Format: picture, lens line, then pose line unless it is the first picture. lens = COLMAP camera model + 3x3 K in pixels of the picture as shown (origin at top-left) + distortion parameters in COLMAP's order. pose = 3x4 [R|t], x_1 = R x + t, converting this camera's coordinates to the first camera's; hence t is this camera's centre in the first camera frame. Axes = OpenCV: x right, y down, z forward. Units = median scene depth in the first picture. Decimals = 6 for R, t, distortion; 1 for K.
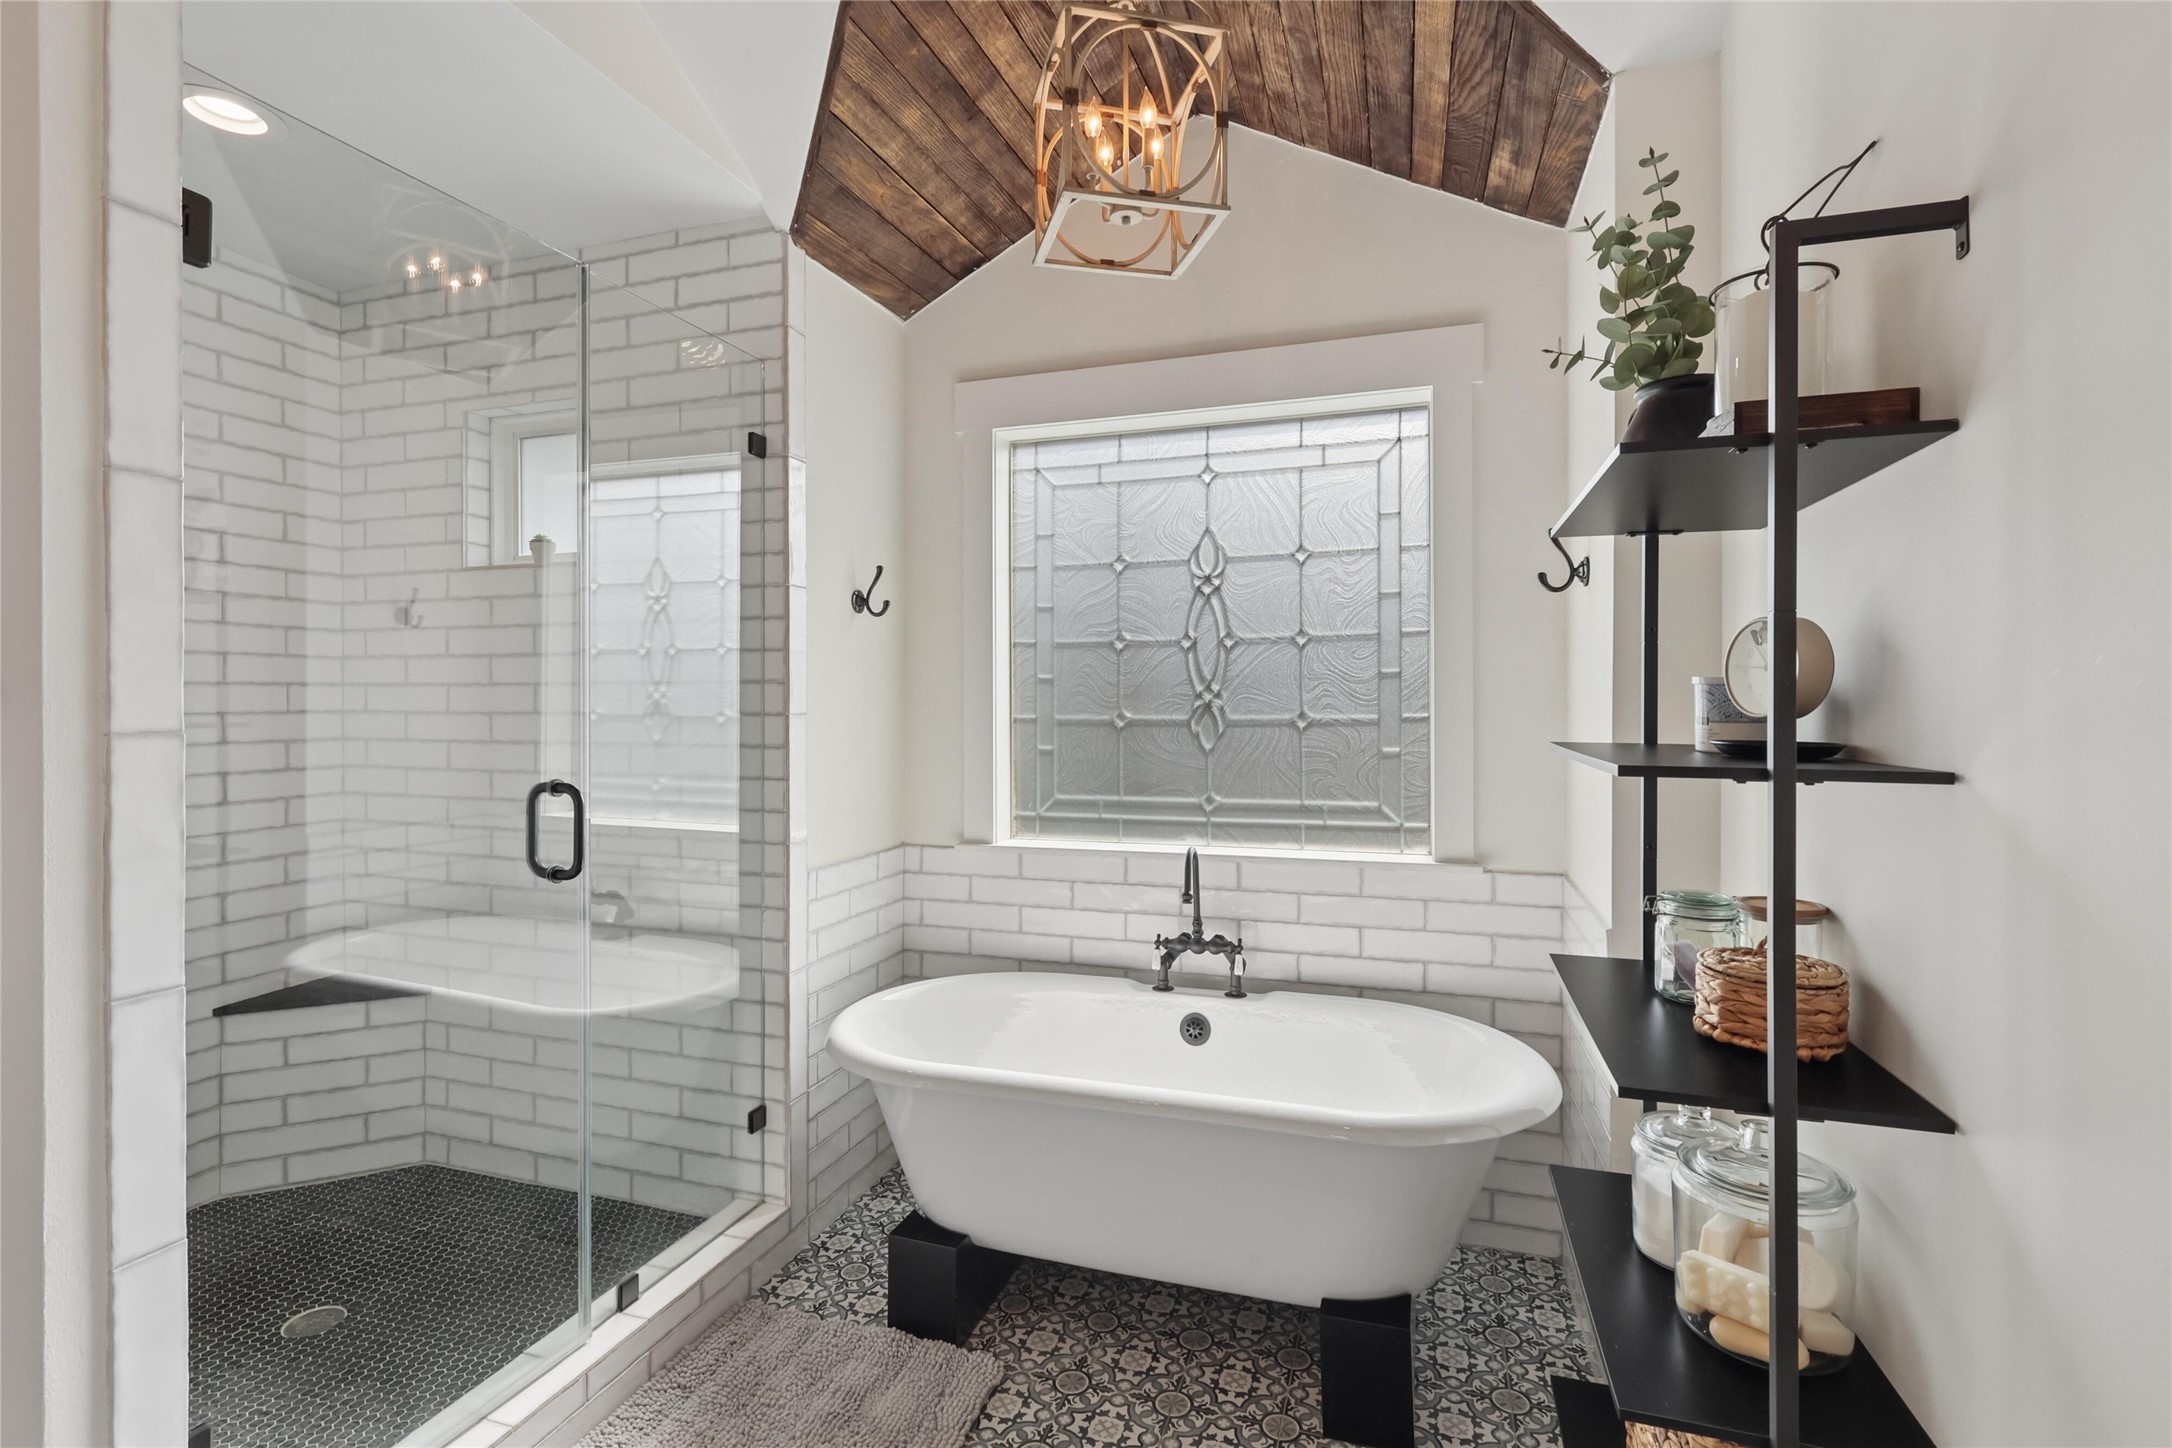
lens RADIAL K [[1010.5, 0, 1083.7], [0, 1010.5, 710.5], [0, 0, 1]] dist [-0.003145, 0.001129]
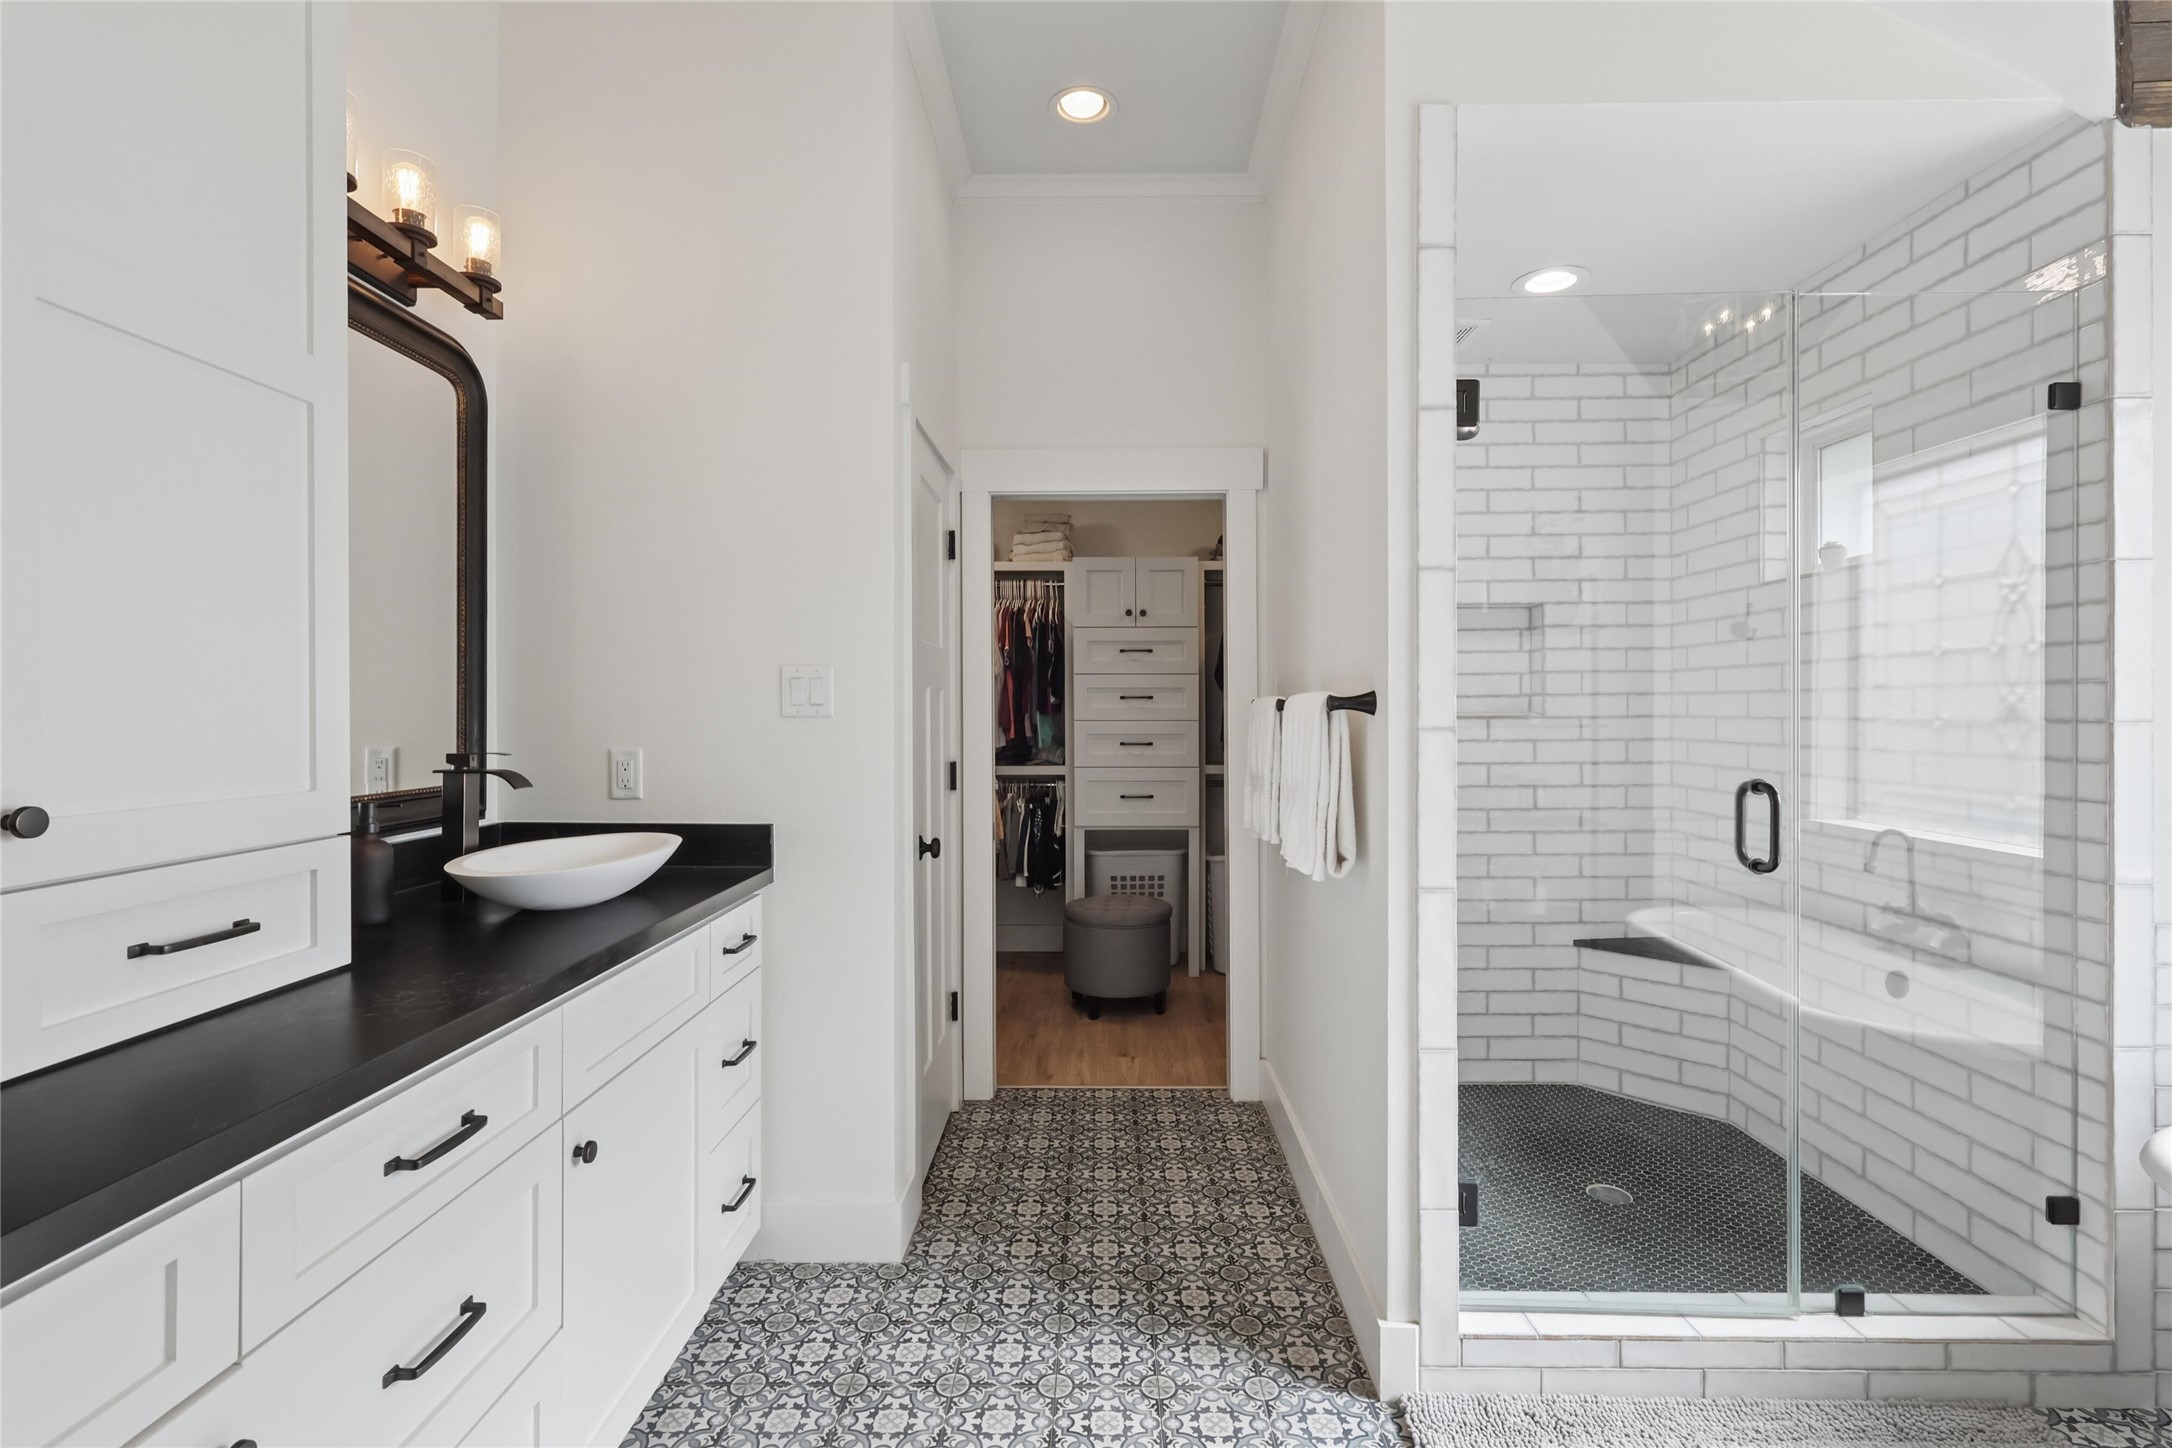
lens RADIAL K [[1010.5, 0, 1083.1], [0, 1010.5, 717.4], [0, 0, 1]] dist [-0.003145, 0.001129]
pose [[0.297581, 0.004274, -0.954687, 0.222049], [-0.003085, 0.999989, 0.003516, 0.000276], [0.954692, 0.001899, 0.297591, -0.013703]]
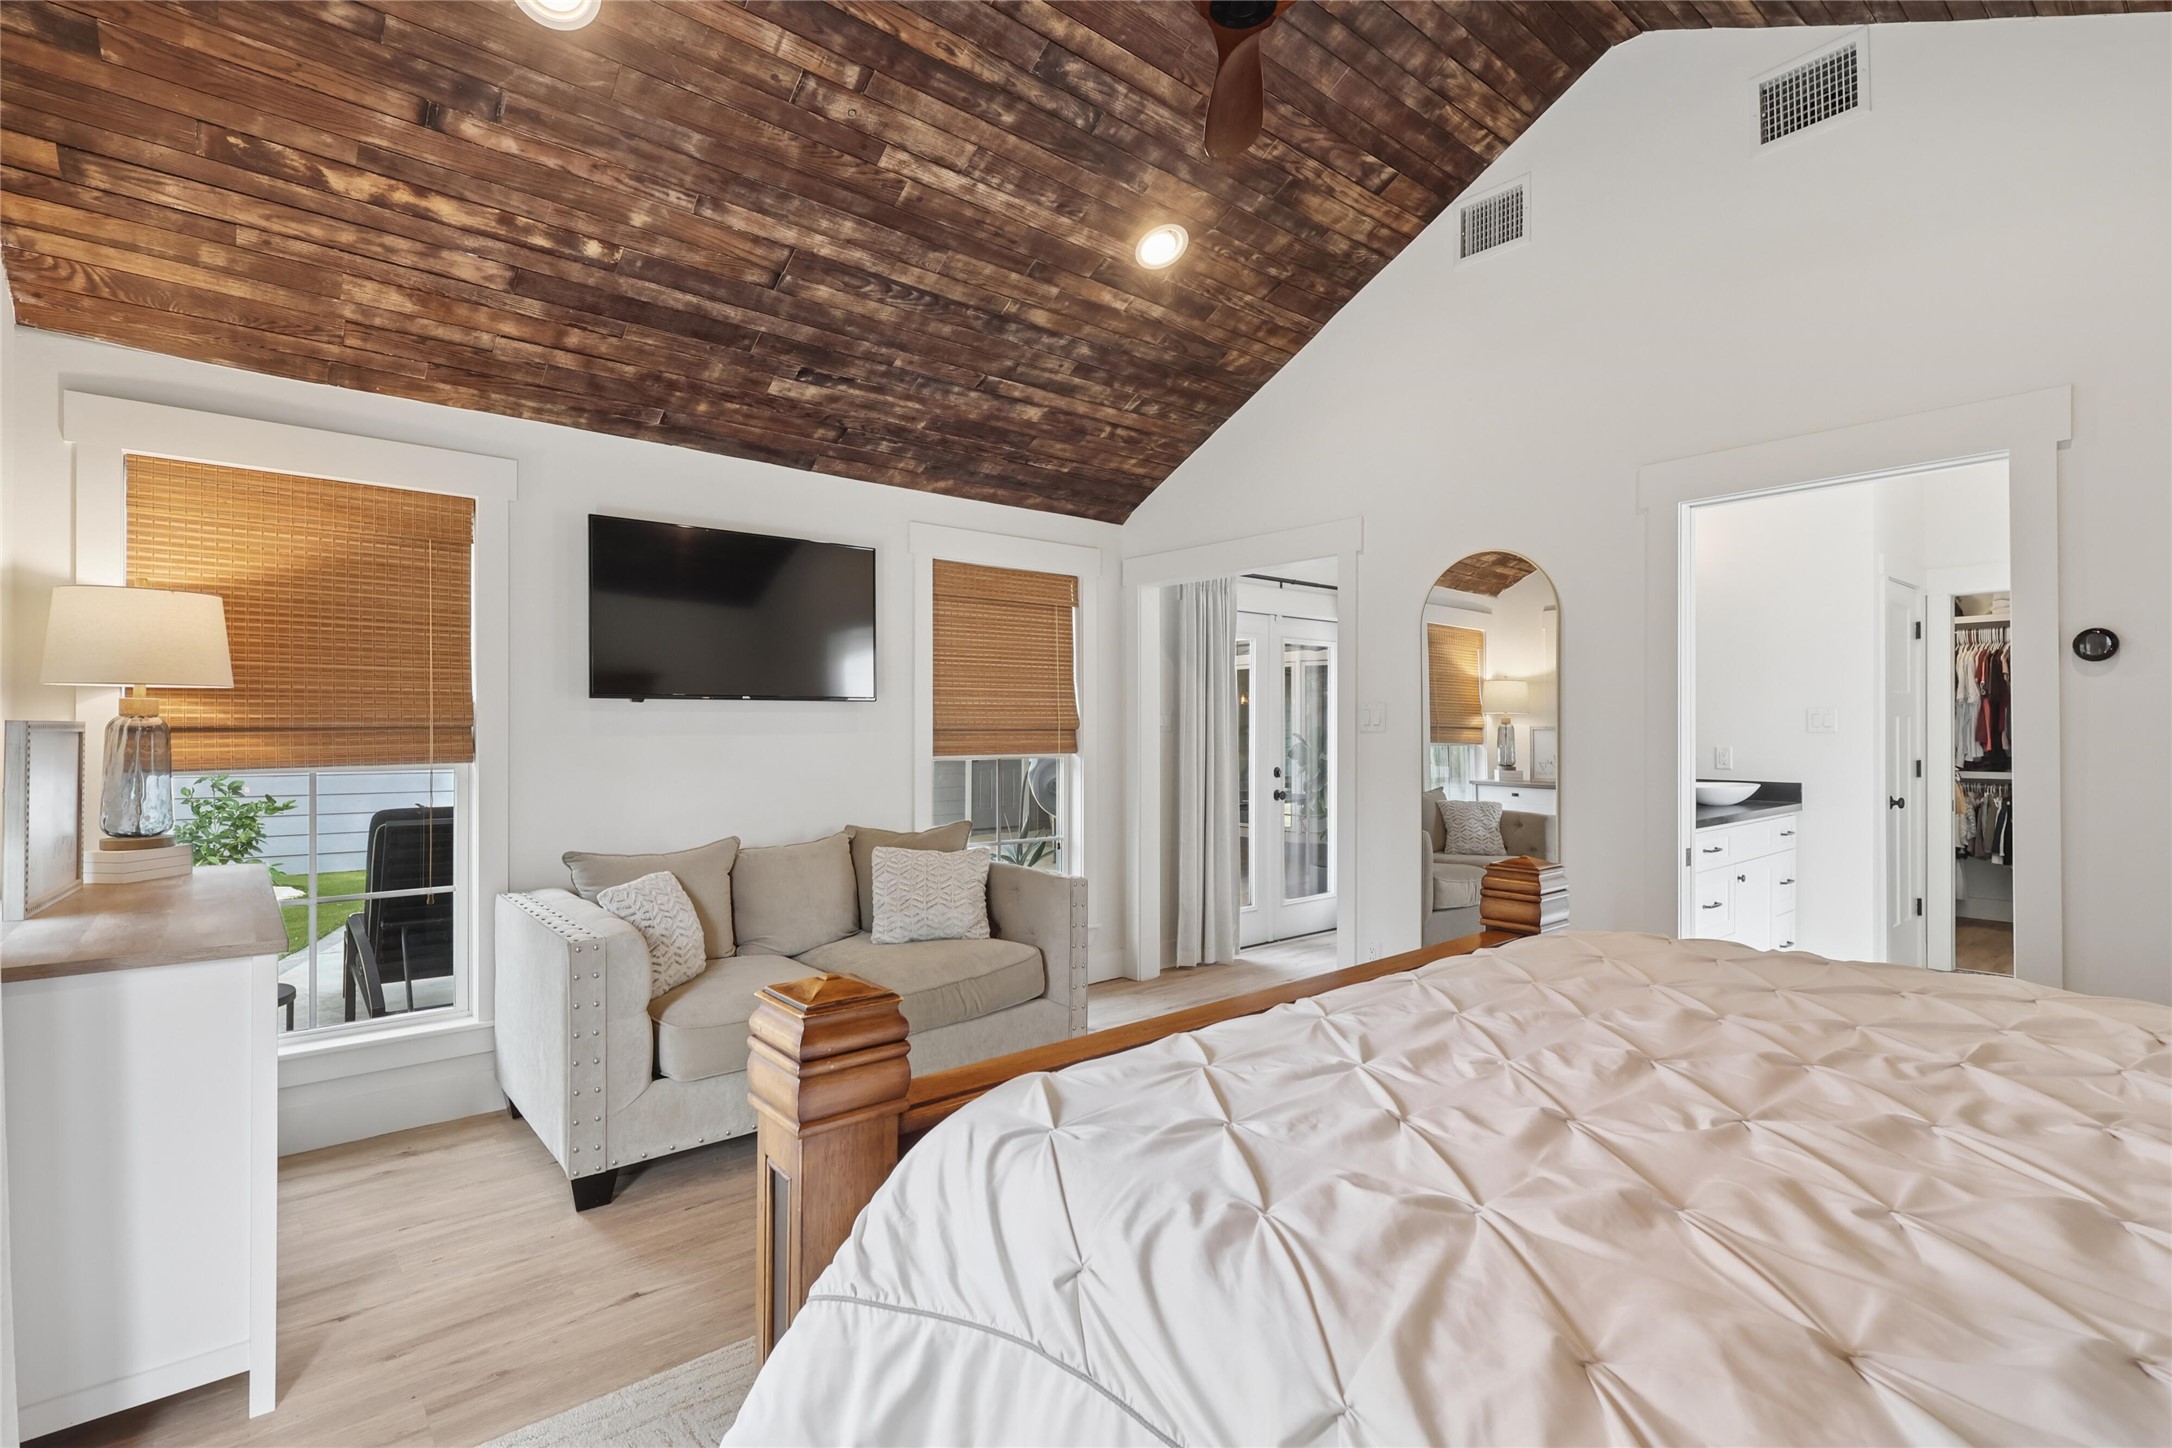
lens RADIAL K [[1010.5, 0, 1081.3], [0, 1010.5, 730.2], [0, 0, 1]] dist [-0.003145, 0.001129]
pose [[-0.527646, 0.000697, -0.849464, 1.170175], [-0.003392, 0.999990, 0.002927, -0.001268], [0.849457, 0.004426, -0.527639, -0.113488]]
